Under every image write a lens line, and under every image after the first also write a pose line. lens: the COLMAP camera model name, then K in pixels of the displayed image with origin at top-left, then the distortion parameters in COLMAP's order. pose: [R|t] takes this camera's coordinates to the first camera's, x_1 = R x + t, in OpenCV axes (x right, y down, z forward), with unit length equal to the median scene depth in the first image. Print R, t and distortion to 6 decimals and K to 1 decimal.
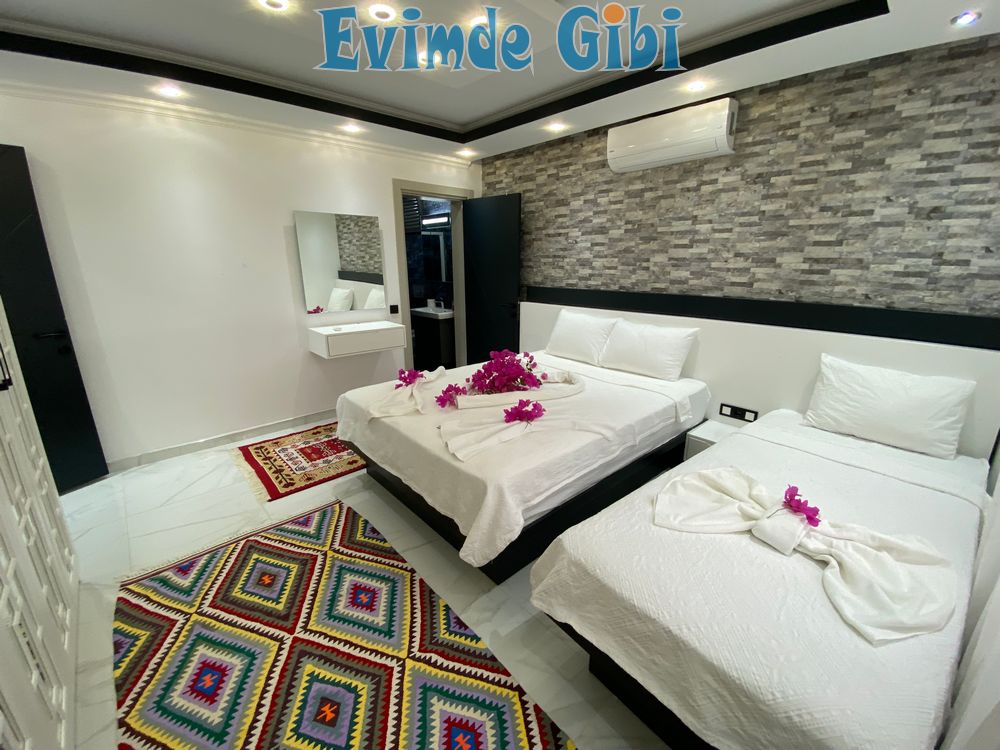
lens RADIAL K [[407.3, 0, 502.5], [0, 407.3, 375.9], [0, 0, 1]] dist [0.002102, -0.014489]
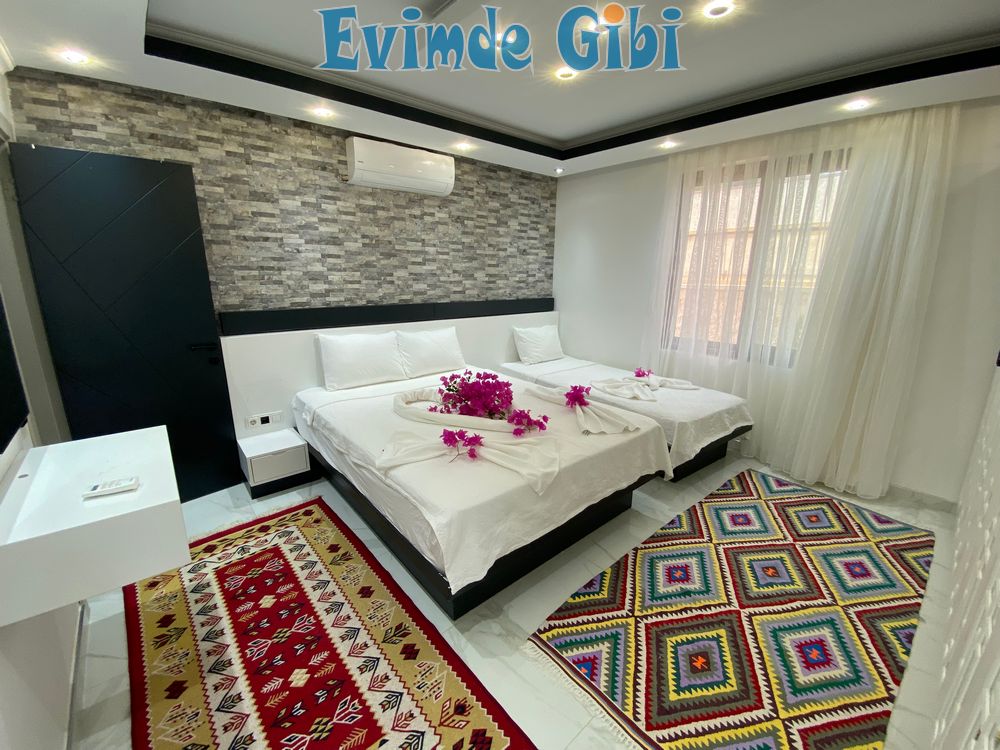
lens RADIAL K [[410.0, 0, 500.9], [0, 410.0, 371.7], [0, 0, 1]] dist [0.030186, -0.024225]
pose [[0.030208, -0.238940, 0.970564, -0.809849], [0.255407, 0.940618, 0.223618, -0.229644], [-0.966361, 0.241134, 0.089441, 0.741872]]
